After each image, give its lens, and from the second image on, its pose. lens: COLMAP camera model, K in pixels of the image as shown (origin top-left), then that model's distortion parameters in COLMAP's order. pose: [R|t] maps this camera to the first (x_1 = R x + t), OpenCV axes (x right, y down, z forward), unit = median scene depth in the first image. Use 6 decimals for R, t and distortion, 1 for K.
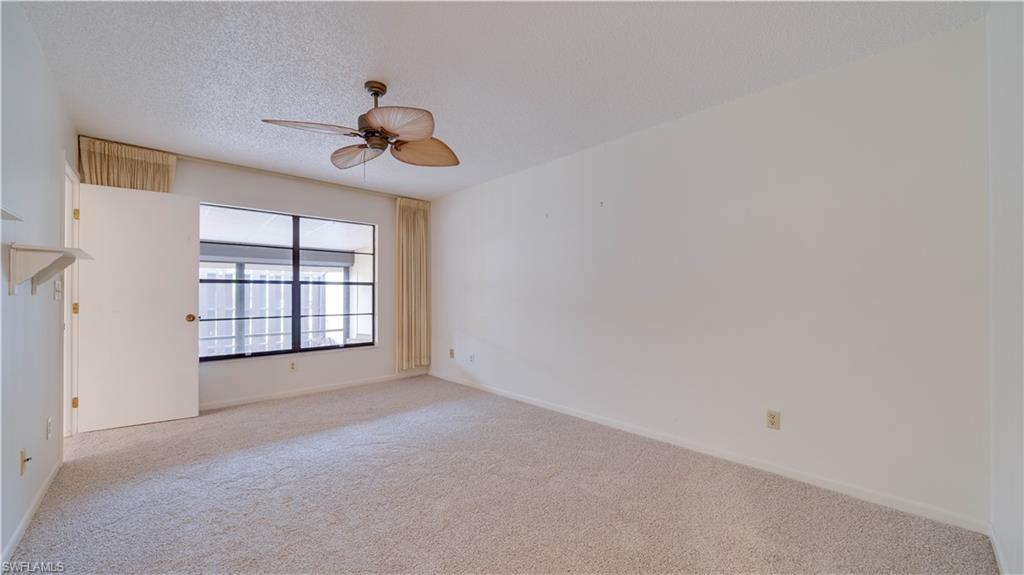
lens RADIAL K [[382.4, 0, 513.2], [0, 382.4, 294.4], [0, 0, 1]] dist [-0.000222, 0.000067]
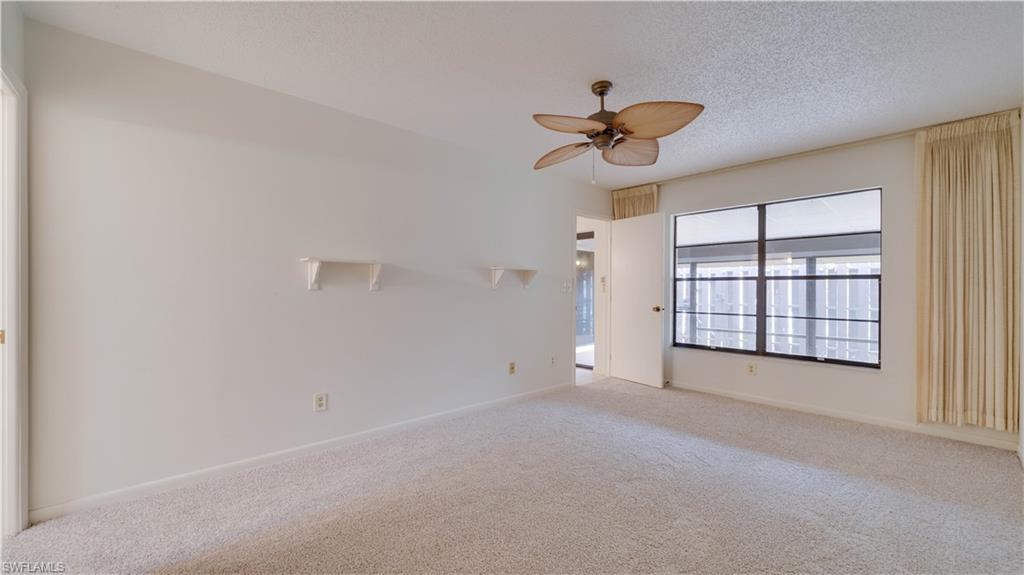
lens RADIAL K [[391.5, 0, 509.8], [0, 391.5, 288.7], [0, 0, 1]] dist [0.023149, -0.000022]
pose [[0.014441, 0.000113, -0.999896, 0.357934], [-0.008745, 0.999962, -0.000013, -0.001055], [0.999857, 0.008744, 0.014441, 0.387093]]
